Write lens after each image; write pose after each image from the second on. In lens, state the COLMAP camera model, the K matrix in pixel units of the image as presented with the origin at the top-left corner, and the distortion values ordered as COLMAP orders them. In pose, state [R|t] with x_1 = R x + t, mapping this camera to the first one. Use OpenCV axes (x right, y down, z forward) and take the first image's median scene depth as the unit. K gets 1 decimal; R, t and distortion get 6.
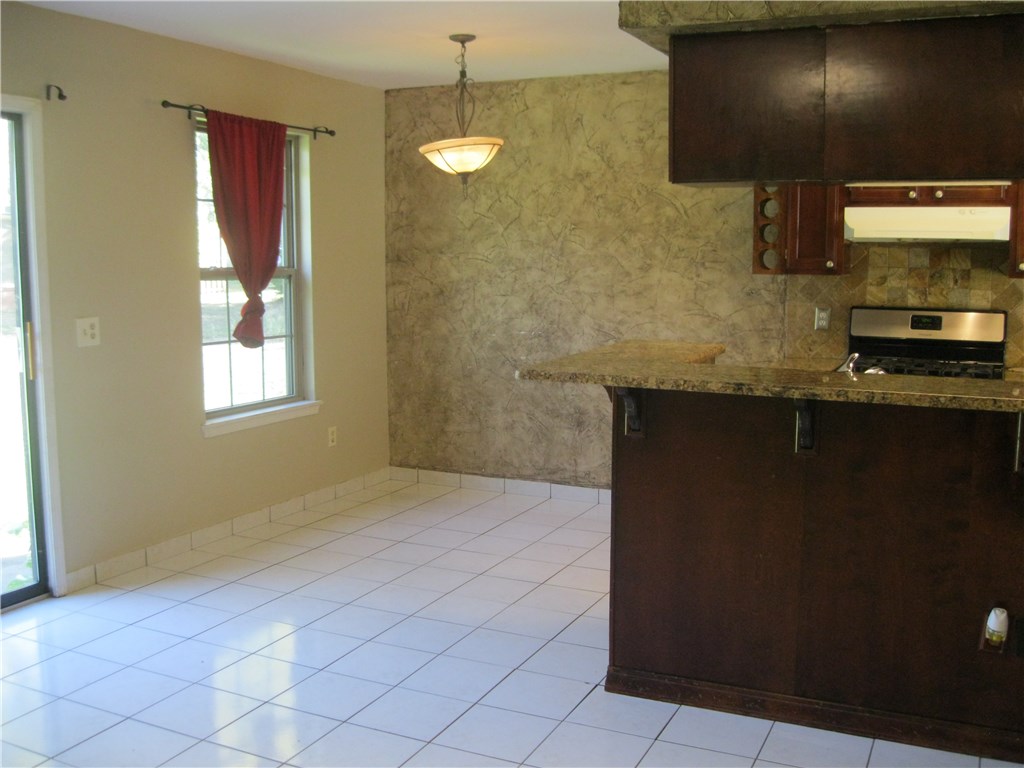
lens RADIAL K [[1046.7, 0, 512.7], [0, 1046.7, 385.7], [0, 0, 1]] dist [-0.088484, 0.000000]
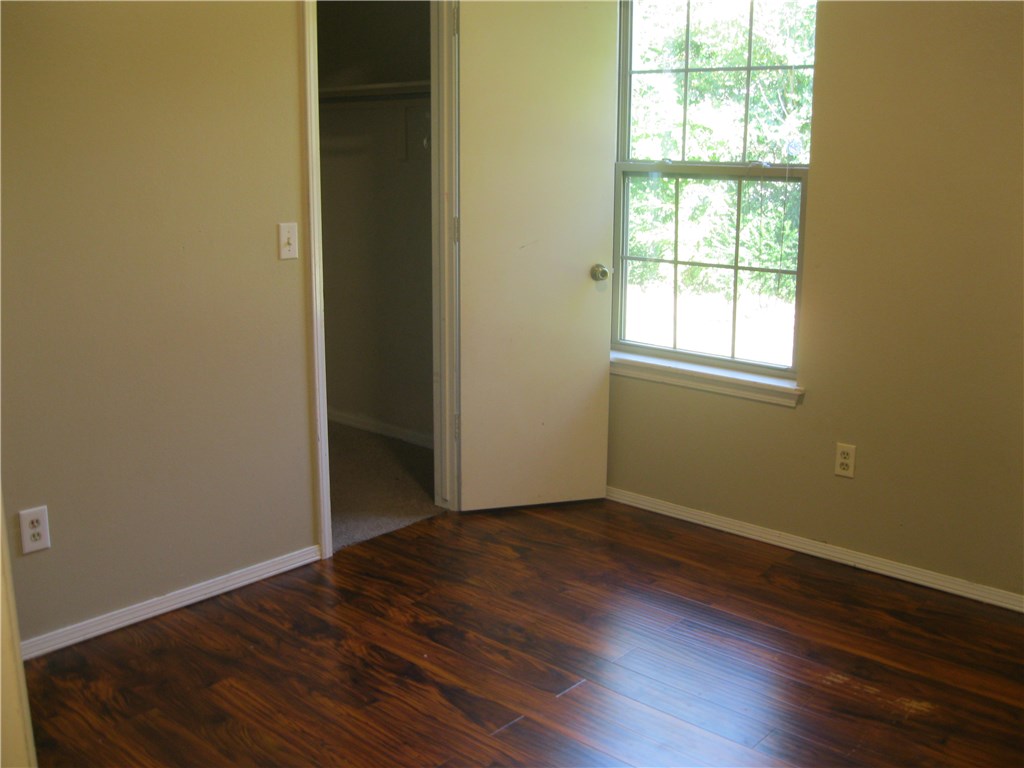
lens RADIAL K [[1046.7, 0, 512.3], [0, 1046.7, 384.7], [0, 0, 1]] dist [-0.088484, 0.000000]
pose [[-0.281479, 0.193613, -0.939831, 0.453287], [-0.139344, 0.960803, 0.239667, -0.113866], [0.949396, 0.198421, -0.243467, 1.026377]]
